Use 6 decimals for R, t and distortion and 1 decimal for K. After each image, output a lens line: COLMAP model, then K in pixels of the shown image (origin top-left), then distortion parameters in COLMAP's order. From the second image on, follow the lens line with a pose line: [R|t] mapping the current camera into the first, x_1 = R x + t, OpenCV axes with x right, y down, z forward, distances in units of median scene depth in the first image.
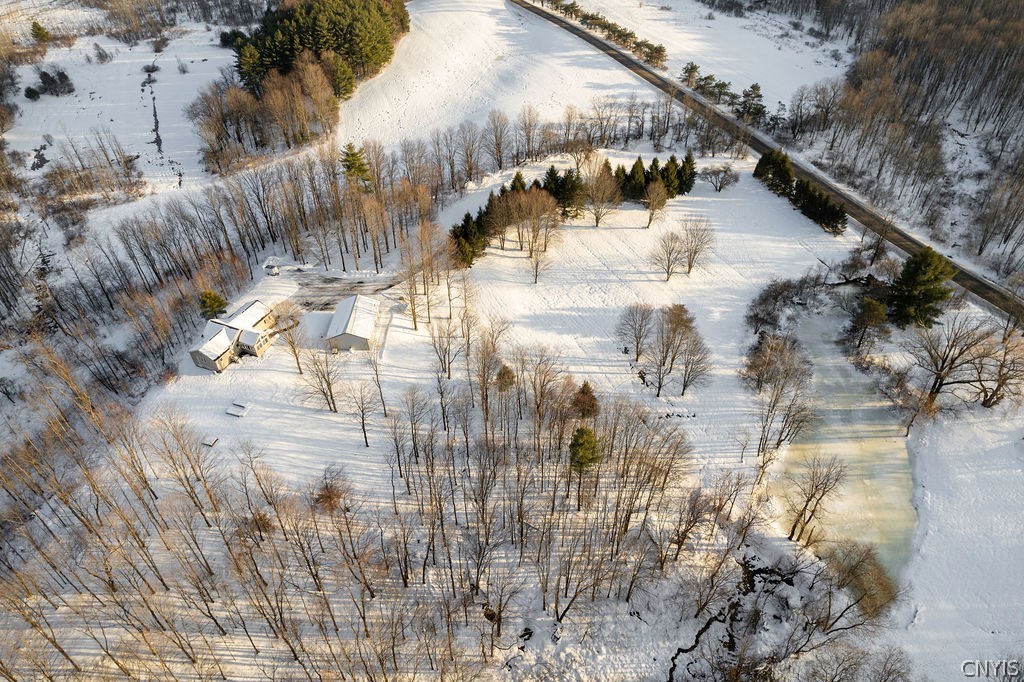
lens RADIAL K [[661.0, 0, 520.8], [0, 661.0, 342.7], [0, 0, 1]] dist [-0.067606, 0.054182]
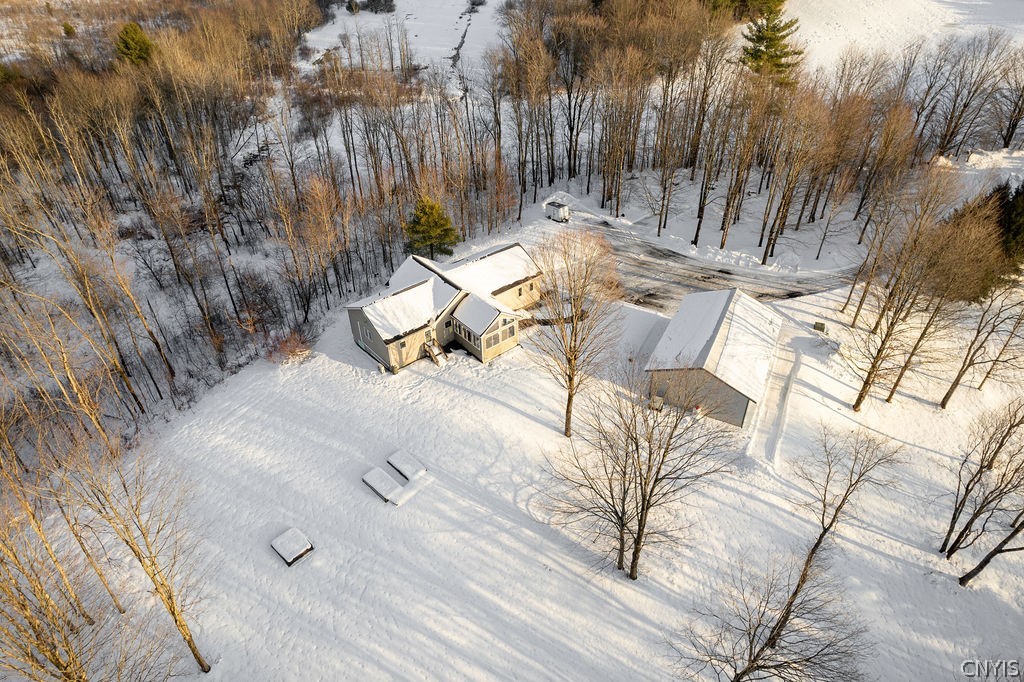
lens RADIAL K [[661.0, 0, 513.5], [0, 661.0, 336.9], [0, 0, 1]] dist [-0.067606, 0.054182]
pose [[0.895738, 0.270325, -0.352956, -0.157022], [-0.294504, 0.955523, -0.015572, 0.004296], [0.333048, 0.117896, 0.935510, 0.400931]]
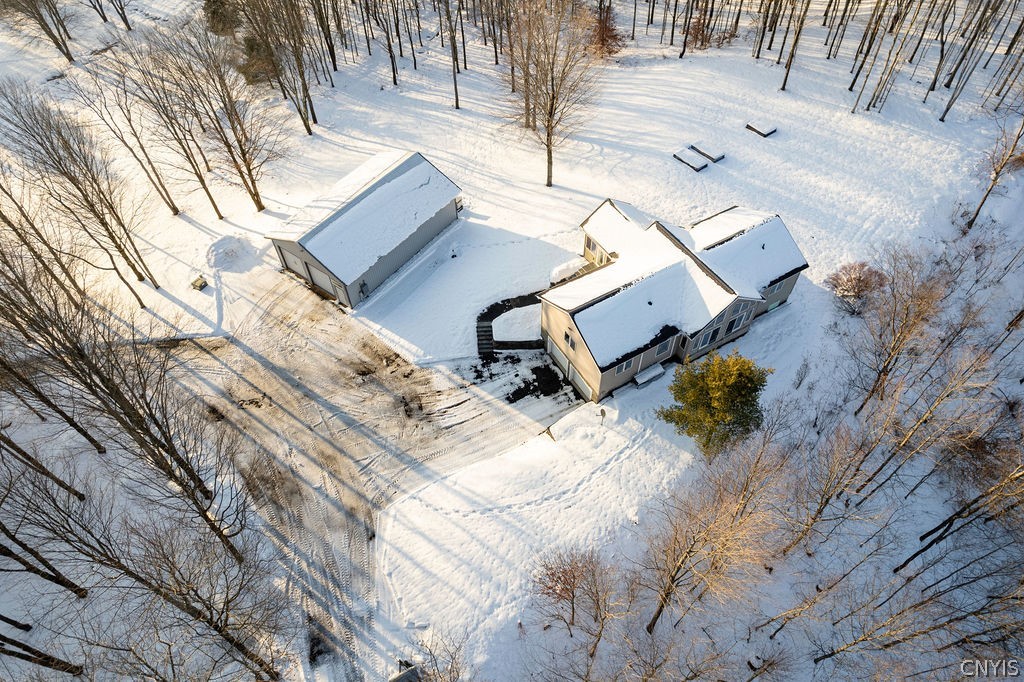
lens RADIAL K [[661.0, 0, 521.5], [0, 661.0, 346.5], [0, 0, 1]] dist [-0.067606, 0.054182]
pose [[-0.803327, -0.462711, 0.374919, -0.351120], [0.402115, 0.042929, 0.914582, -0.238176], [-0.439282, 0.885469, 0.151577, 0.683597]]
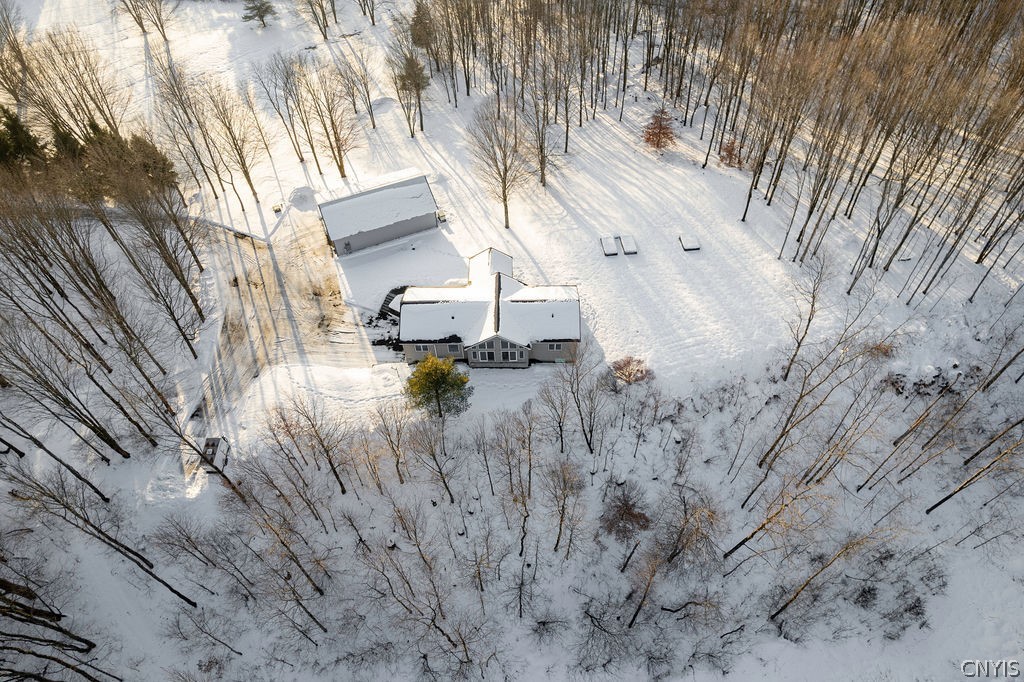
lens RADIAL K [[661.0, 0, 510.2], [0, 661.0, 335.4], [0, 0, 1]] dist [-0.067606, 0.054182]
pose [[-0.383428, -0.713281, 0.586697, -0.506556], [0.624391, 0.267881, 0.733741, -0.248087], [-0.680528, 0.647665, 0.342653, 0.560320]]
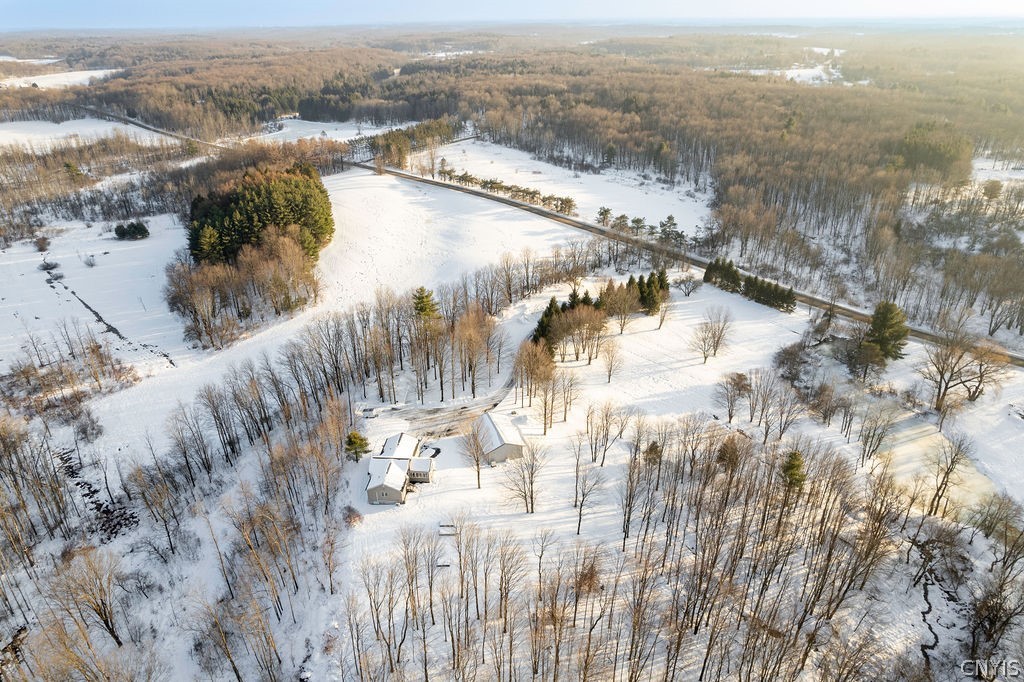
lens RADIAL K [[661.0, 0, 518.5], [0, 661.0, 340.0], [0, 0, 1]] dist [-0.067606, 0.054182]
pose [[0.939716, -0.143850, 0.310227, -0.371804], [0.216507, 0.952502, -0.214161, 0.039733], [-0.264684, 0.268417, 0.926226, -0.026642]]
